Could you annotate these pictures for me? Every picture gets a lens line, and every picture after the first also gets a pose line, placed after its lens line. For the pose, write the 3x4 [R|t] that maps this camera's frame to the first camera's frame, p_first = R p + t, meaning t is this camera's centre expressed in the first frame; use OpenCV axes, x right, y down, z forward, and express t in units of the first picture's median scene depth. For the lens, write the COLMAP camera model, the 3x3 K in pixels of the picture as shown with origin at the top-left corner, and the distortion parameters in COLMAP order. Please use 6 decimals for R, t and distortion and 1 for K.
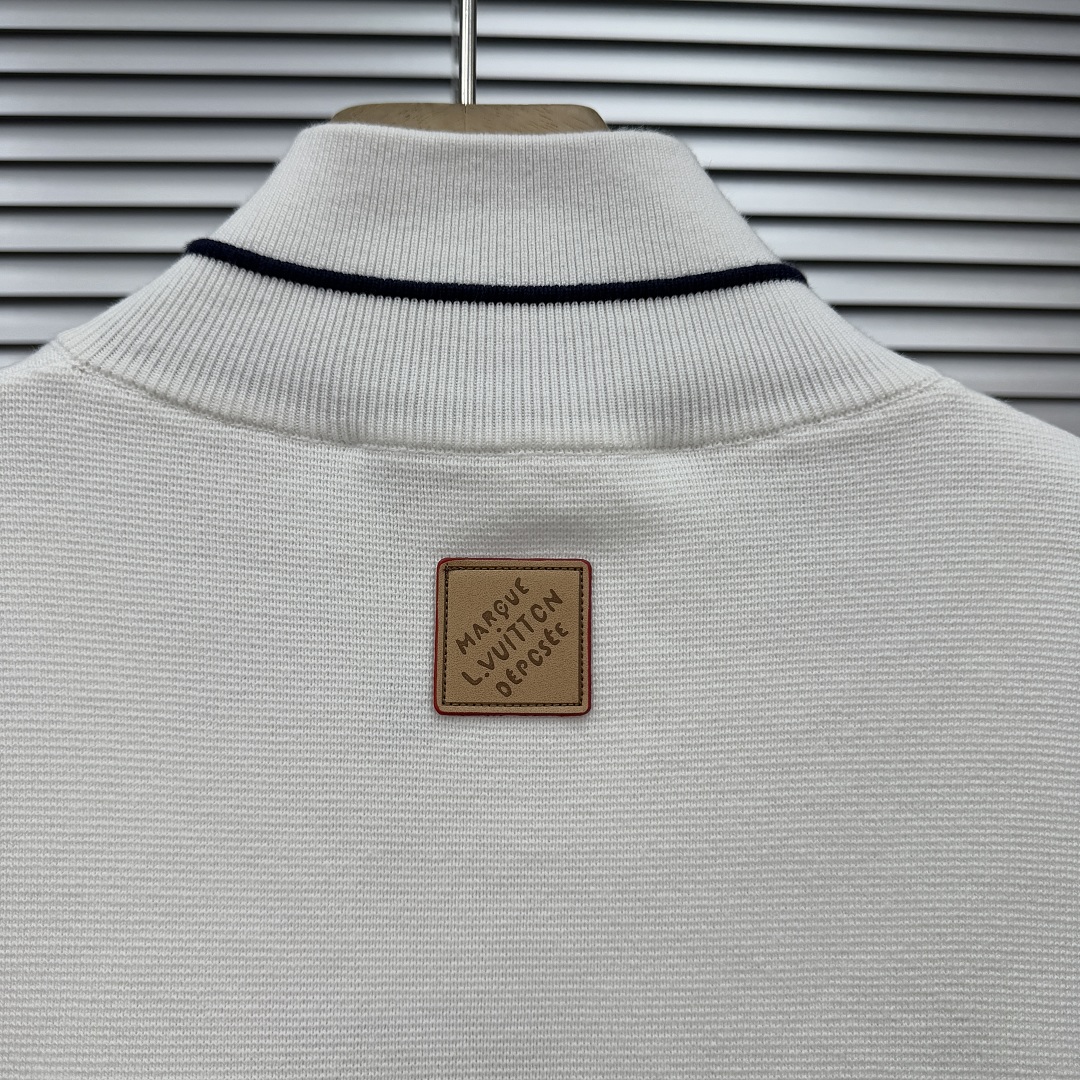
lens RADIAL K [[935.9, 0, 532.2], [0, 935.9, 539.7], [0, 0, 1]] dist [0.044726, -0.029497]
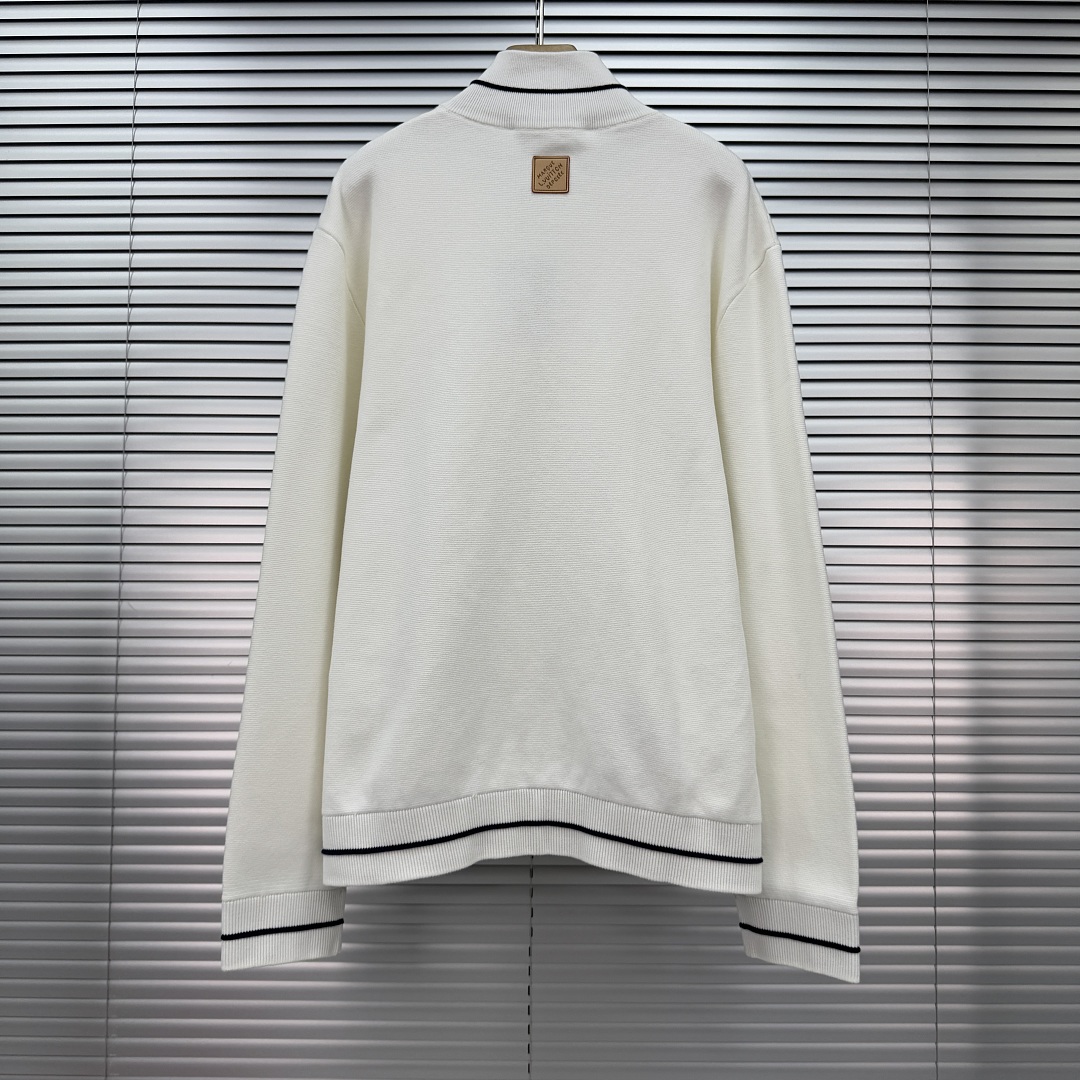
lens RADIAL K [[935.9, 0, 543.4], [0, 935.9, 542.5], [0, 0, 1]] dist [0.044726, -0.029497]
pose [[0.997885, 0.012939, -0.063709, 0.237071], [-0.009532, 0.998522, 0.053500, 1.522346], [0.064307, -0.052780, 0.996533, -3.295183]]
